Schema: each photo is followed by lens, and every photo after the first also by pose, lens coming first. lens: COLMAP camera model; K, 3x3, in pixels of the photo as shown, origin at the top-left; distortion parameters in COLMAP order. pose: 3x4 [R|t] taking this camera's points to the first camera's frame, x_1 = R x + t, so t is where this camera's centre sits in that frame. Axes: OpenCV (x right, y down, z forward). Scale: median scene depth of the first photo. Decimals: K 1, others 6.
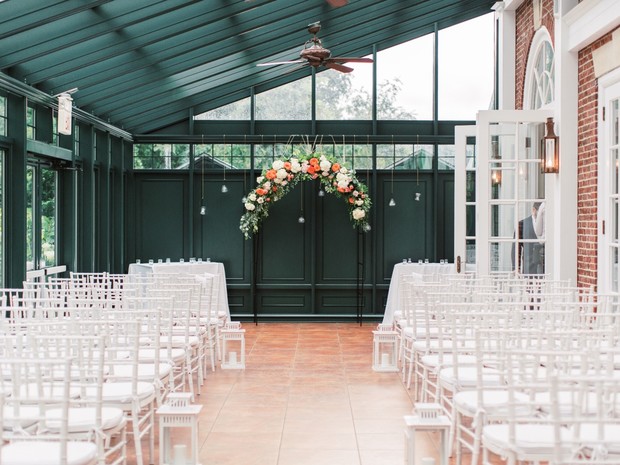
lens RADIAL K [[871.8, 0, 310.0], [0, 871.8, 232.5], [0, 0, 1]] dist [-0.128248, -0.042160]
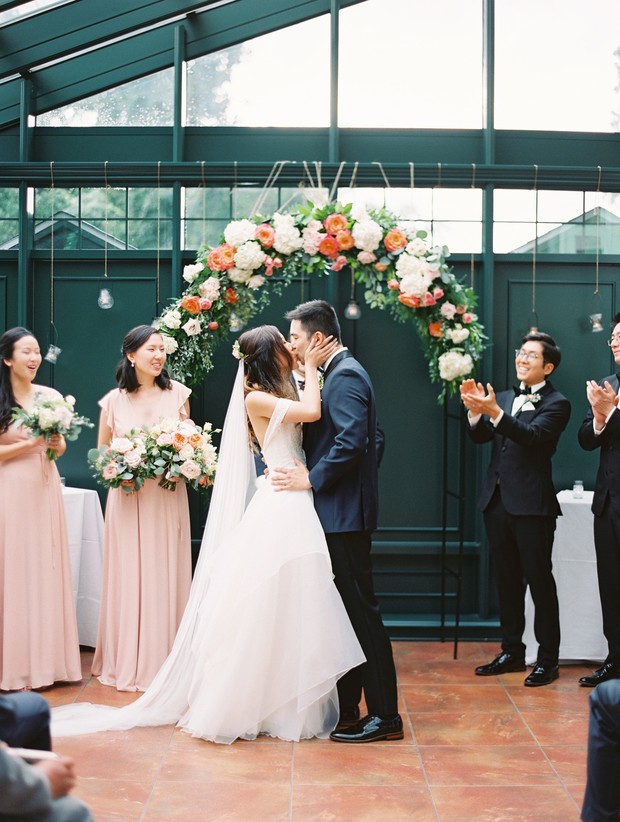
lens RADIAL K [[1155.8, 0, 310.0], [0, 1155.8, 411.0], [0, 0, 1]] dist [-0.128248, -0.042160]
pose [[0.999974, 0.006595, 0.002961, -0.007615], [-0.006640, 0.999860, 0.015328, -0.008948], [-0.002859, -0.015347, 0.999878, 0.504244]]
